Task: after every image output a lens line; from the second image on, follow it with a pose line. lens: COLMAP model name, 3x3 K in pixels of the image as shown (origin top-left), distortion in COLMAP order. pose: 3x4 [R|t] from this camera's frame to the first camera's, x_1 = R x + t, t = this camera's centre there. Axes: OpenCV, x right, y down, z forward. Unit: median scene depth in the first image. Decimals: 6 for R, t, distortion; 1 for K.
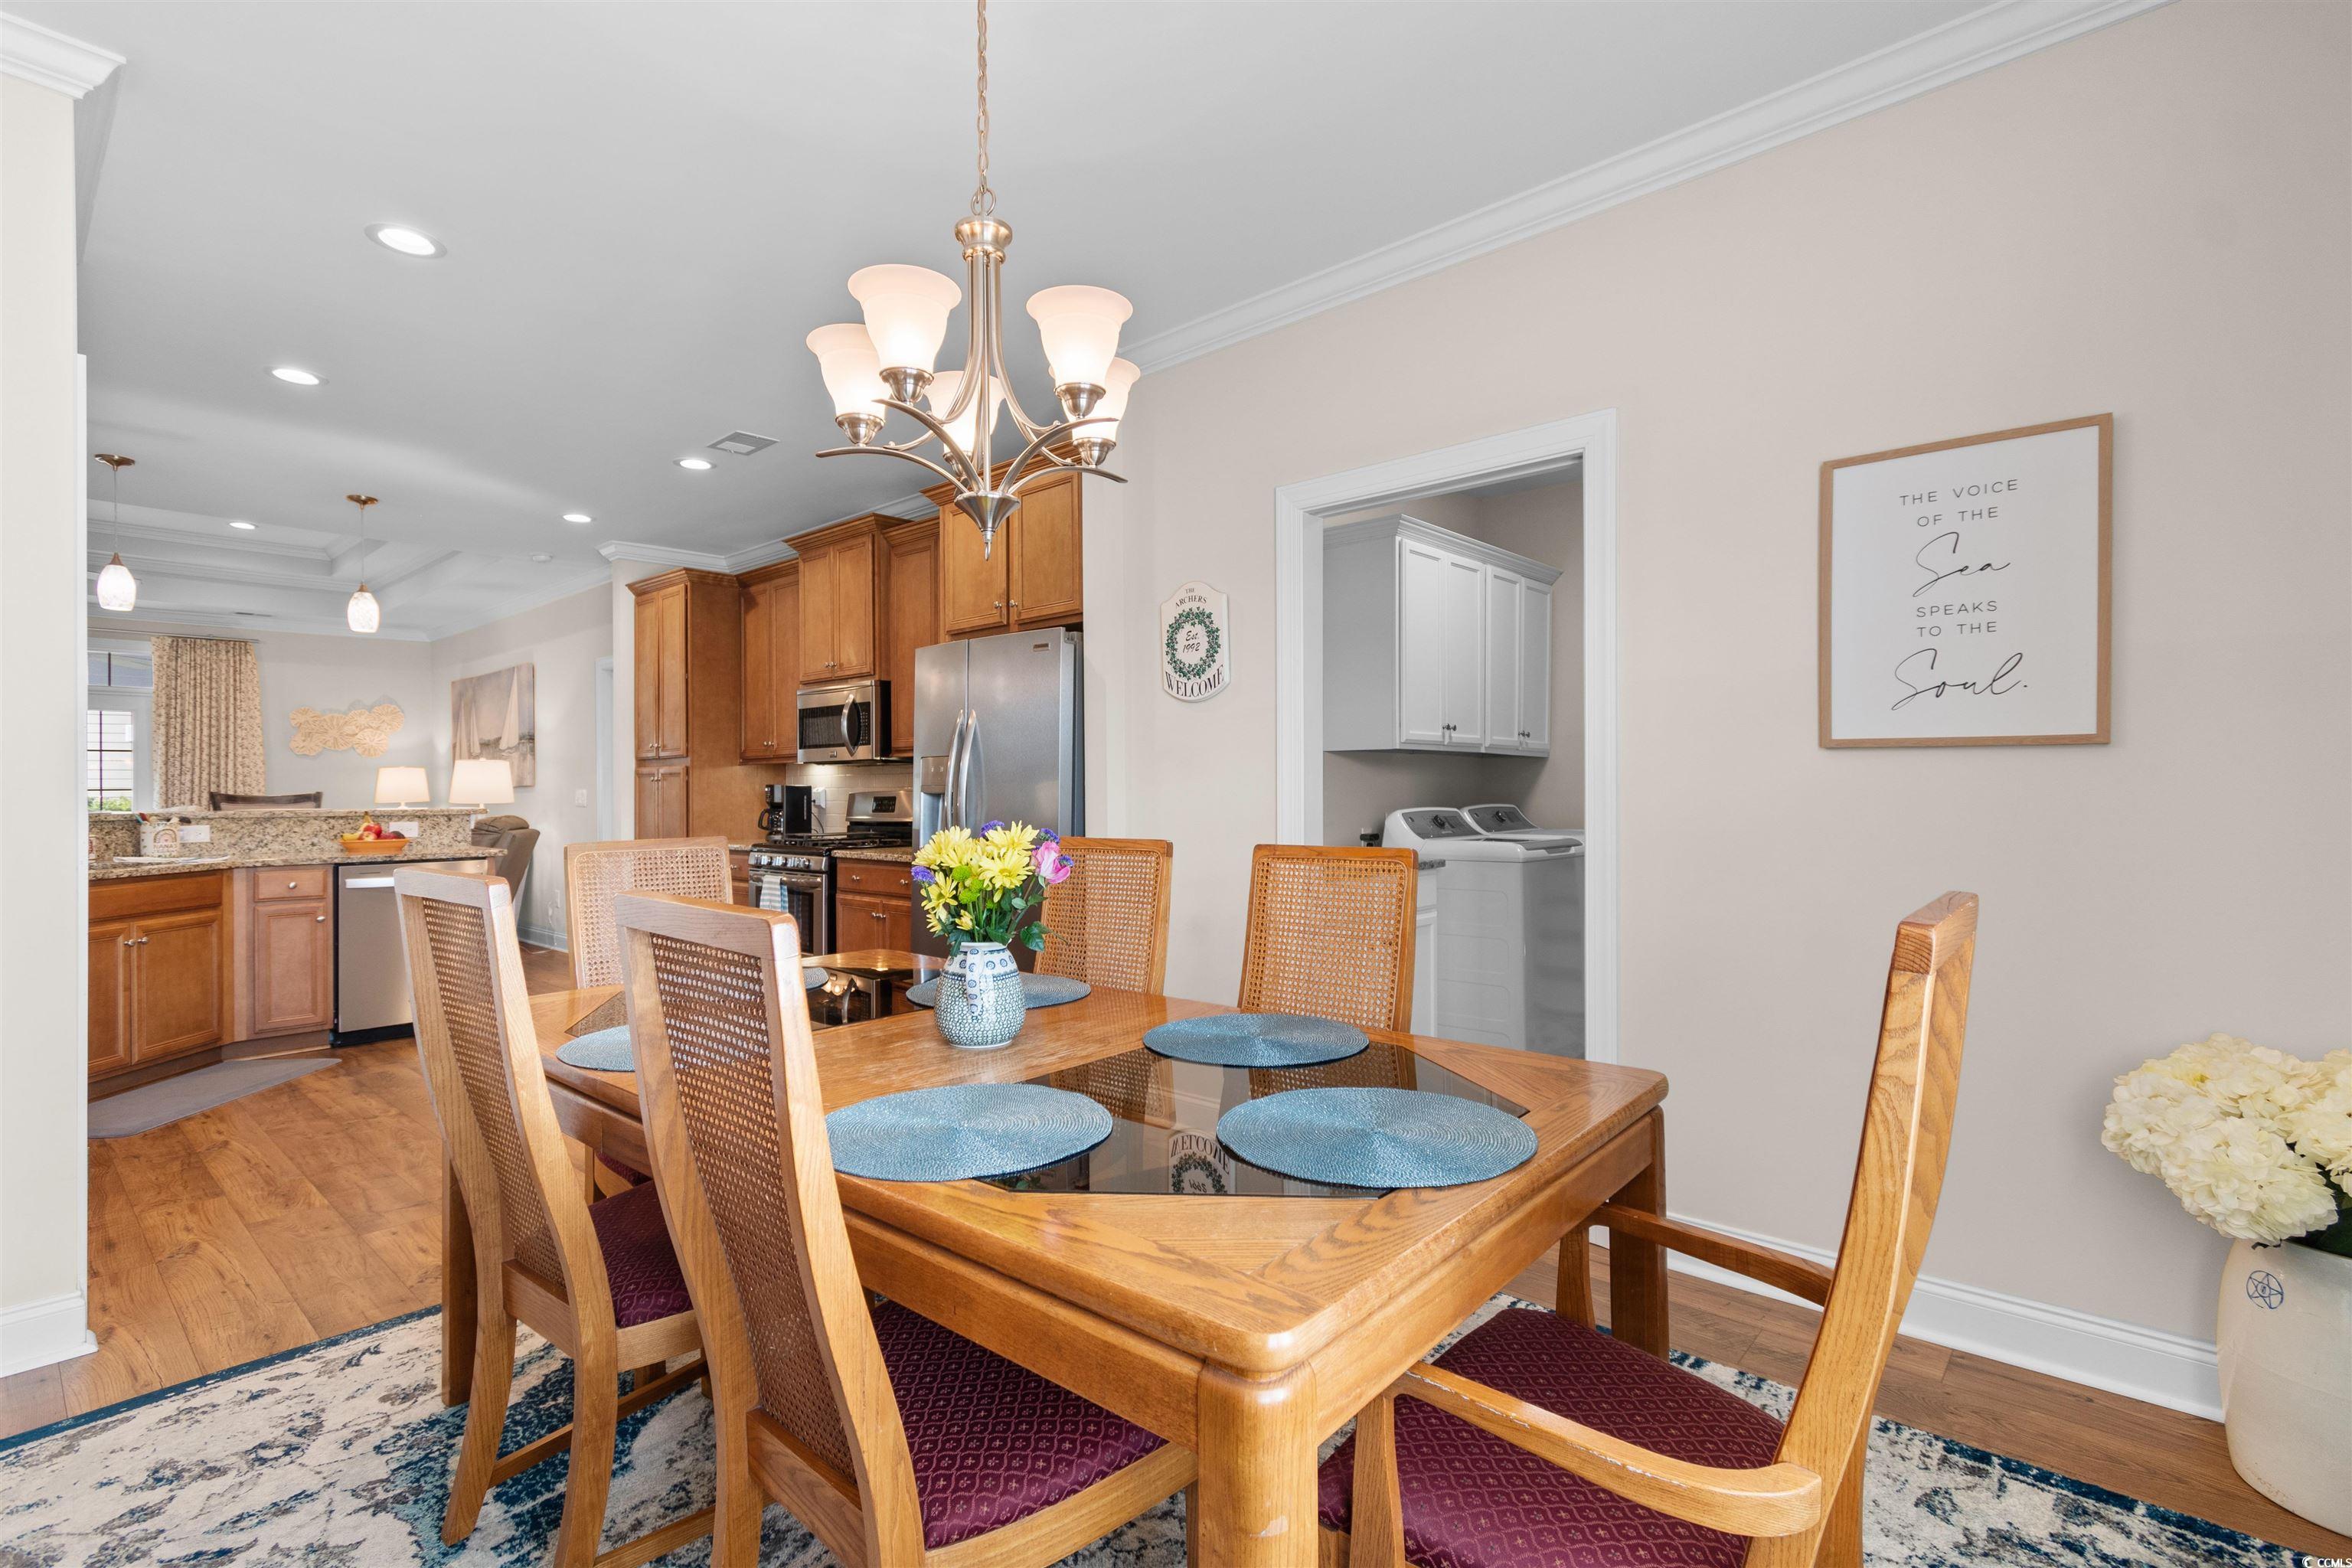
lens RADIAL K [[1055.2, 0, 1180.2], [0, 1055.2, 783.3], [0, 0, 1]] dist [0.006041, -0.002350]
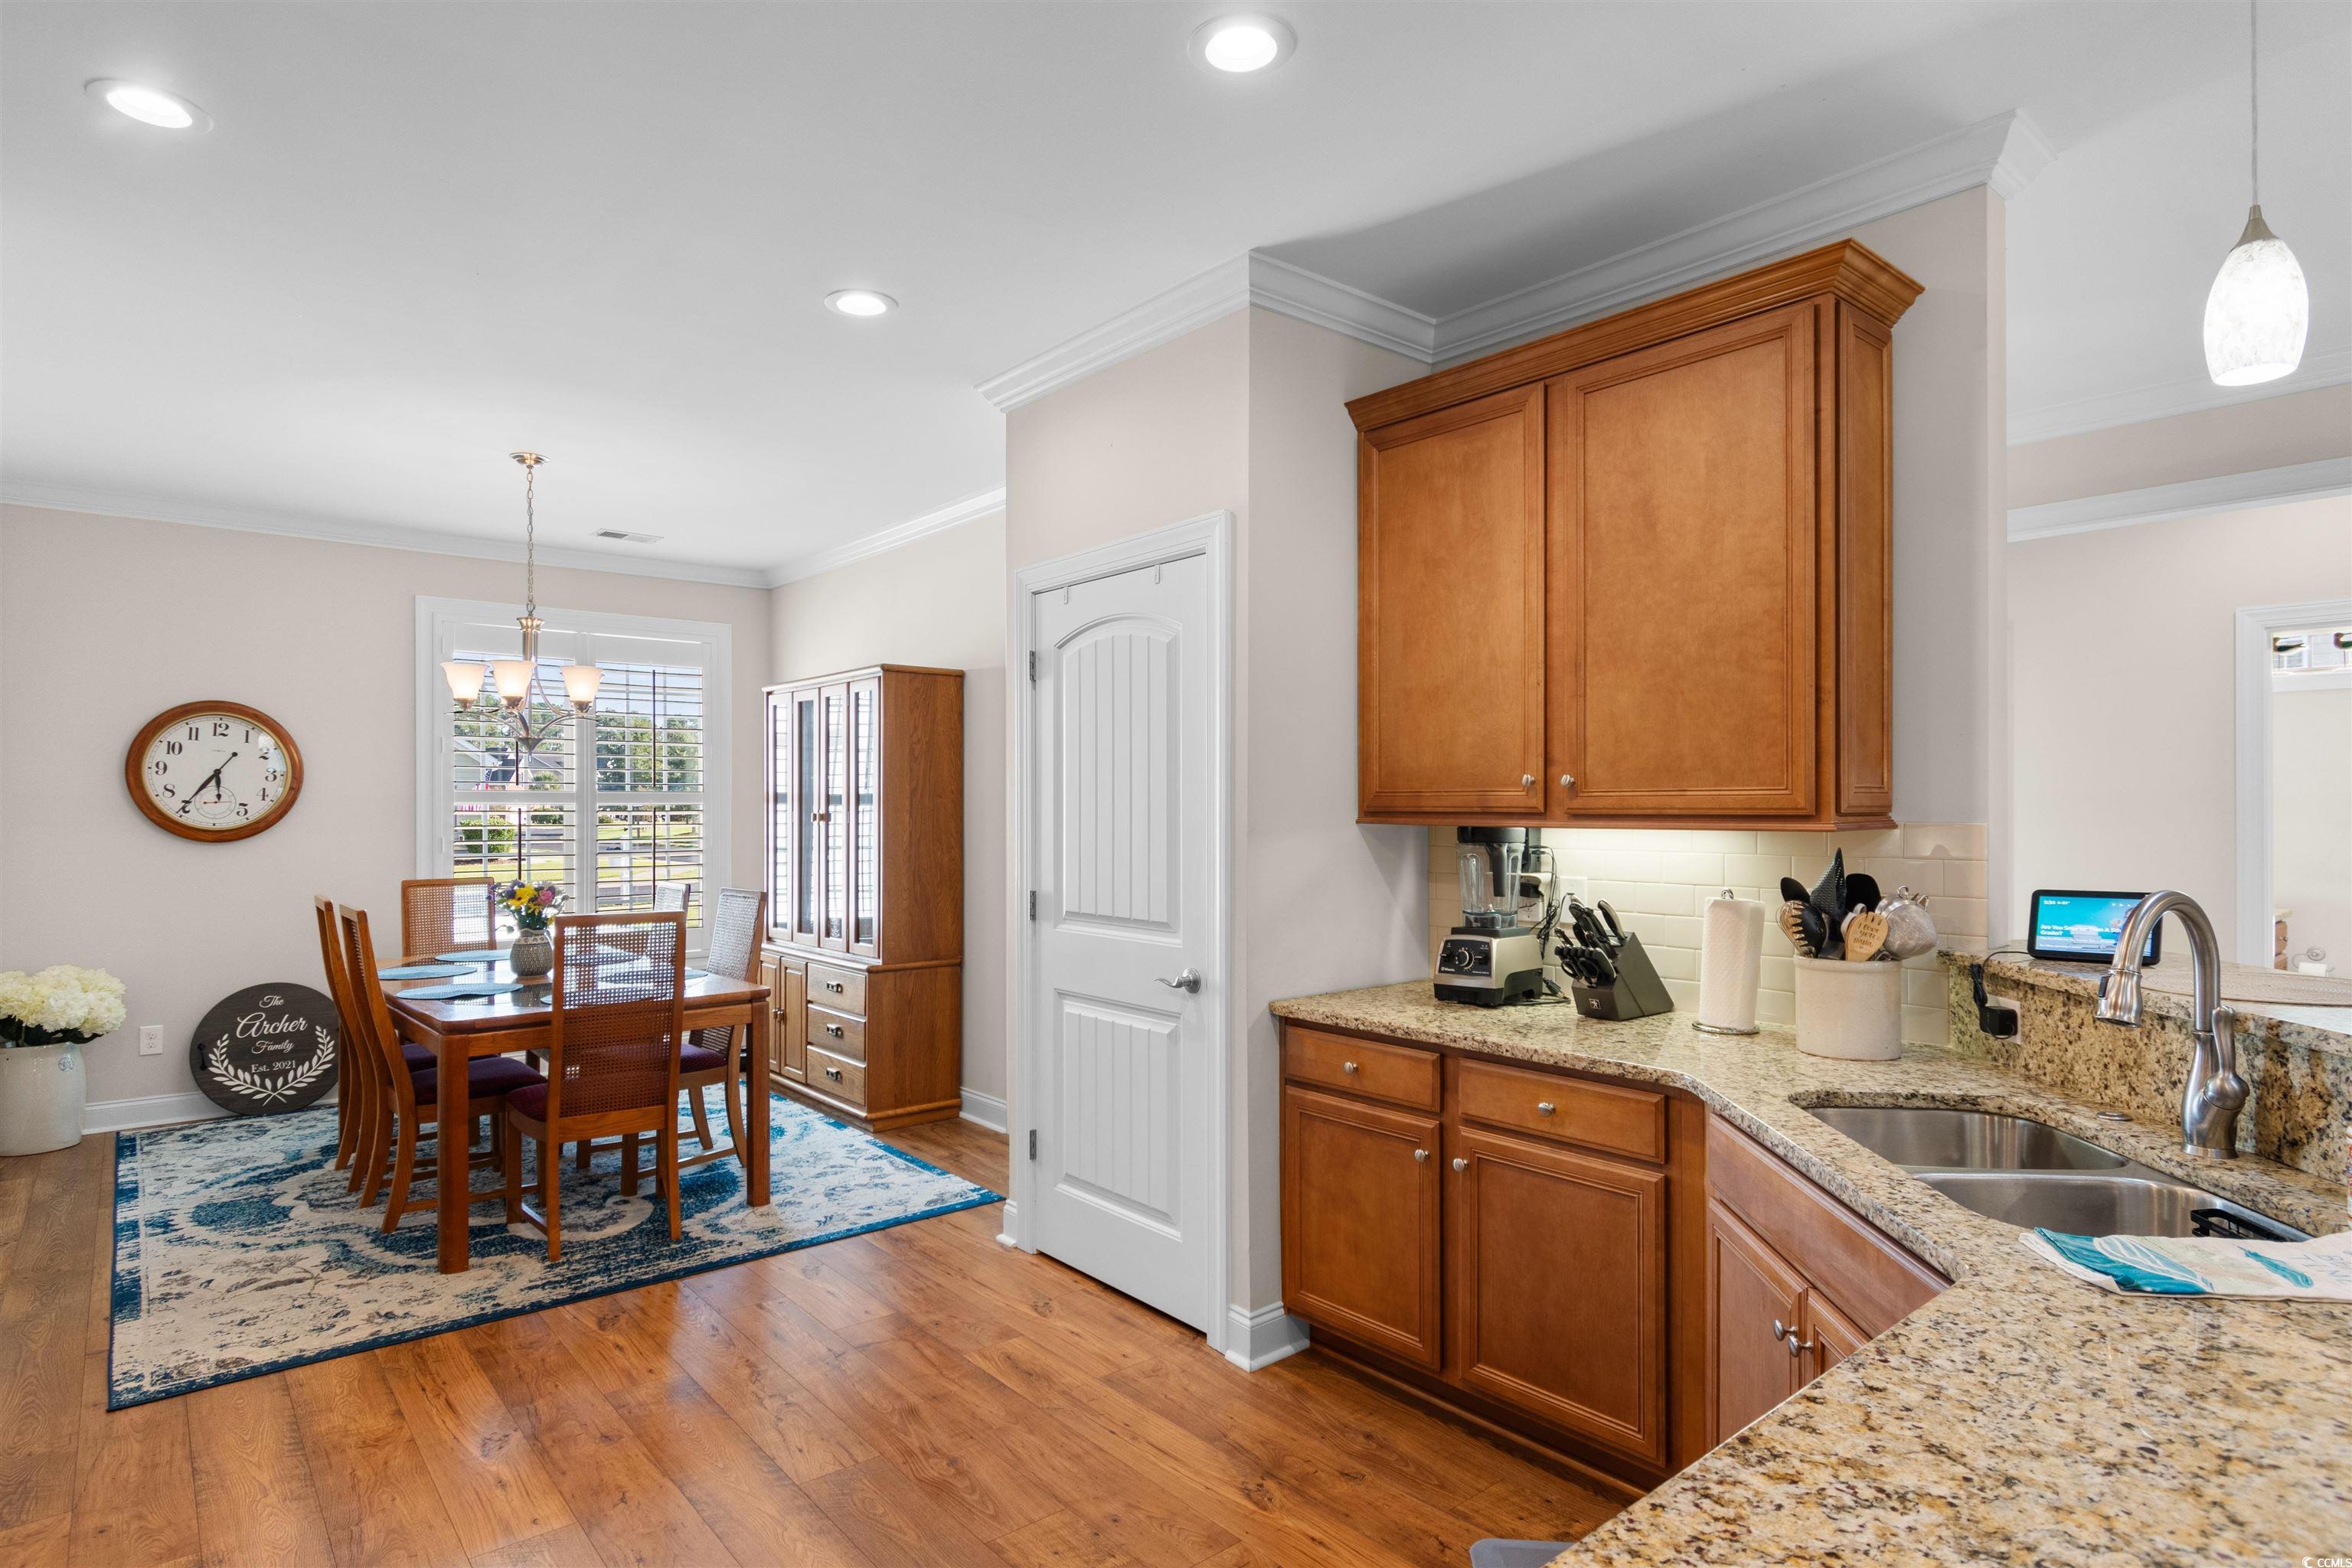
lens RADIAL K [[1249.6, 0, 1195.1], [0, 1249.6, 817.7], [0, 0, 1]] dist [0.004781, -0.005142]
pose [[-0.990045, 0.007273, 0.140567, -0.633052], [0.007940, 0.999960, 0.004185, -0.028699], [-0.140530, 0.005260, -0.990062, 1.107608]]
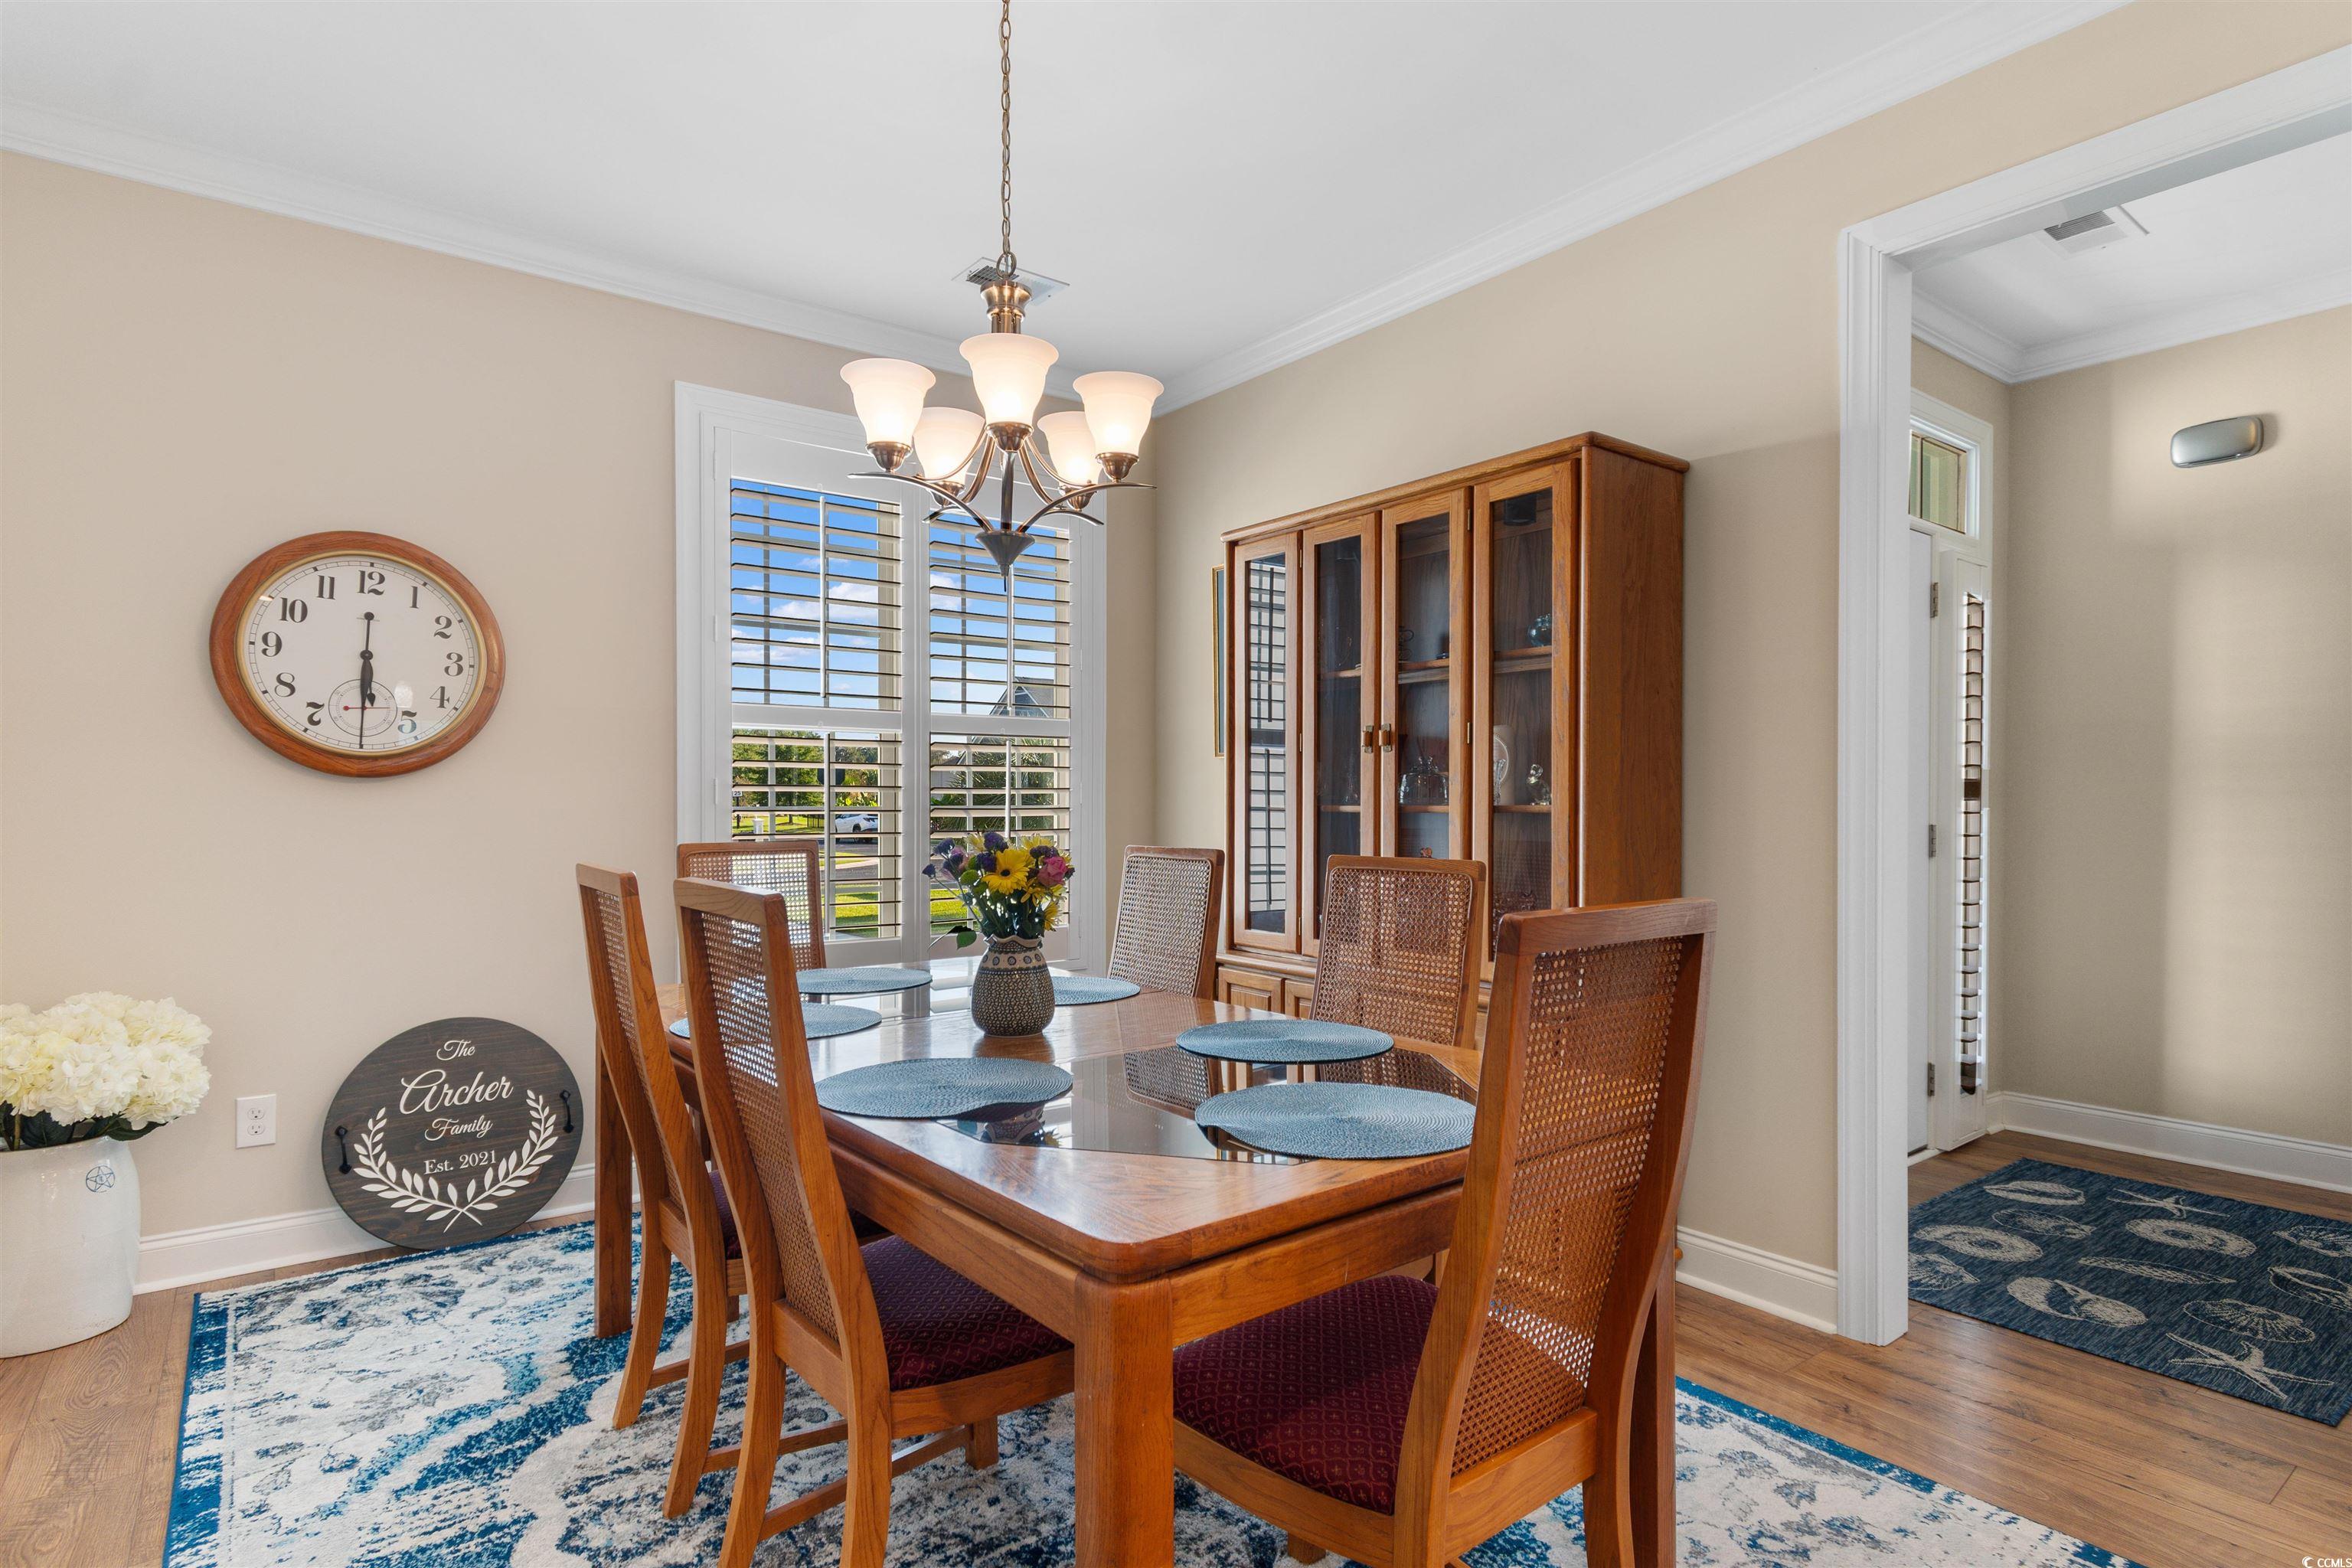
lens RADIAL K [[1199.2, 0, 1179.6], [0, 1199.2, 821.0], [0, 0, 1]] dist [0.005866, 0.000702]
pose [[-0.981692, 0.003228, 0.190448, -0.190601], [0.005802, 0.999899, 0.012958, 0.004423], [-0.190387, 0.013825, -0.981612, 0.699686]]
